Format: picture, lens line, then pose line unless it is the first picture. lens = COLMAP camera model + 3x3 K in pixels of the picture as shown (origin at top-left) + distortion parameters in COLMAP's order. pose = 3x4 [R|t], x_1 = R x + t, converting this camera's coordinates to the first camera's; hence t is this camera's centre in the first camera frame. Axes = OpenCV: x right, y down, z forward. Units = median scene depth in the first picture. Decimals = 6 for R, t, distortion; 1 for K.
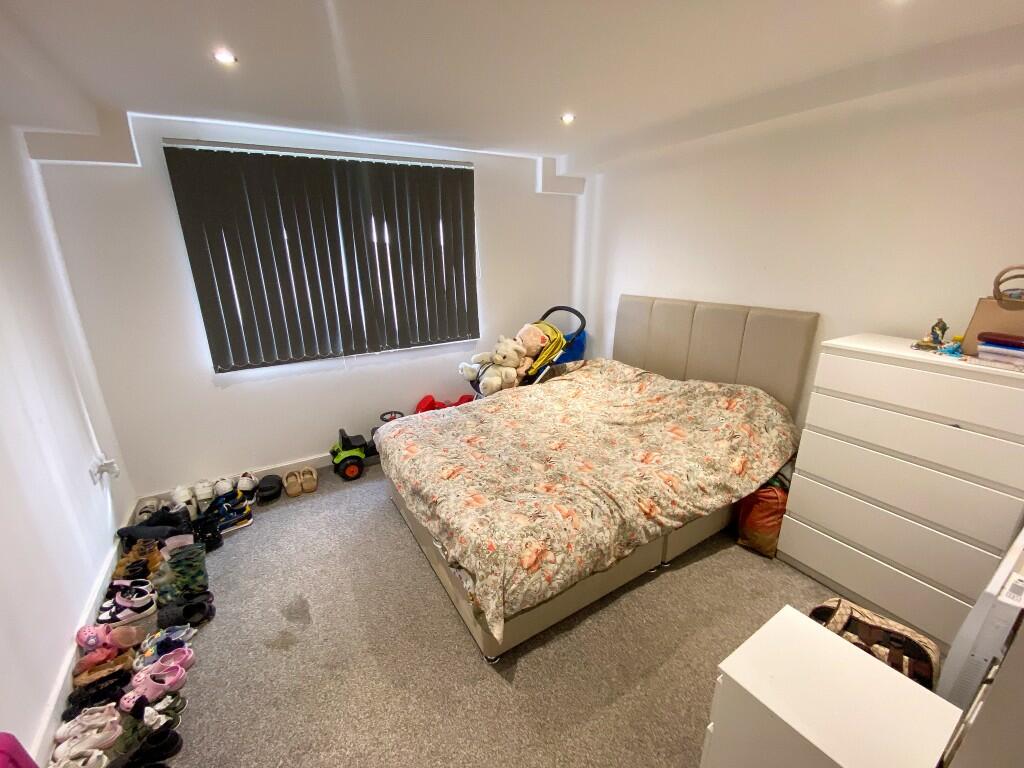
lens RADIAL K [[415.2, 0, 512.0], [0, 415.2, 384.0], [0, 0, 1]] dist [0.037598, -0.032854]
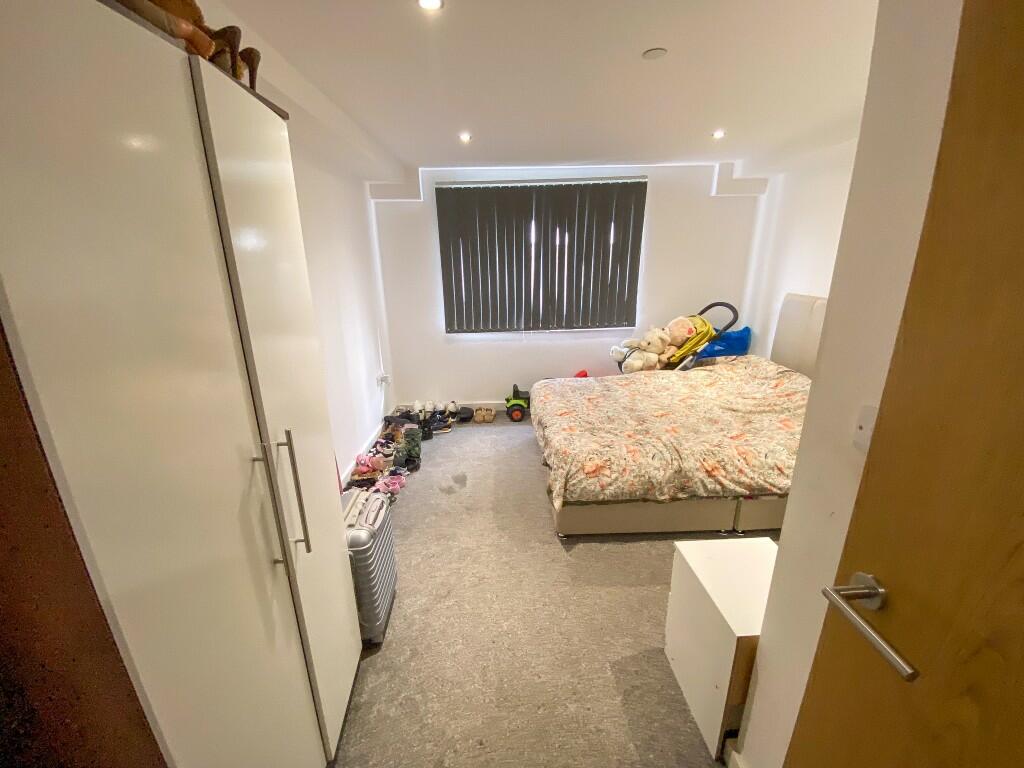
lens RADIAL K [[412.3, 0, 513.7], [0, 412.3, 384.1], [0, 0, 1]] dist [0.041143, -0.032195]
pose [[0.872436, 0.141542, -0.467784, 0.266242], [-0.140975, 0.989343, 0.036430, 0.073324], [0.467955, 0.034163, 0.883092, -0.233291]]
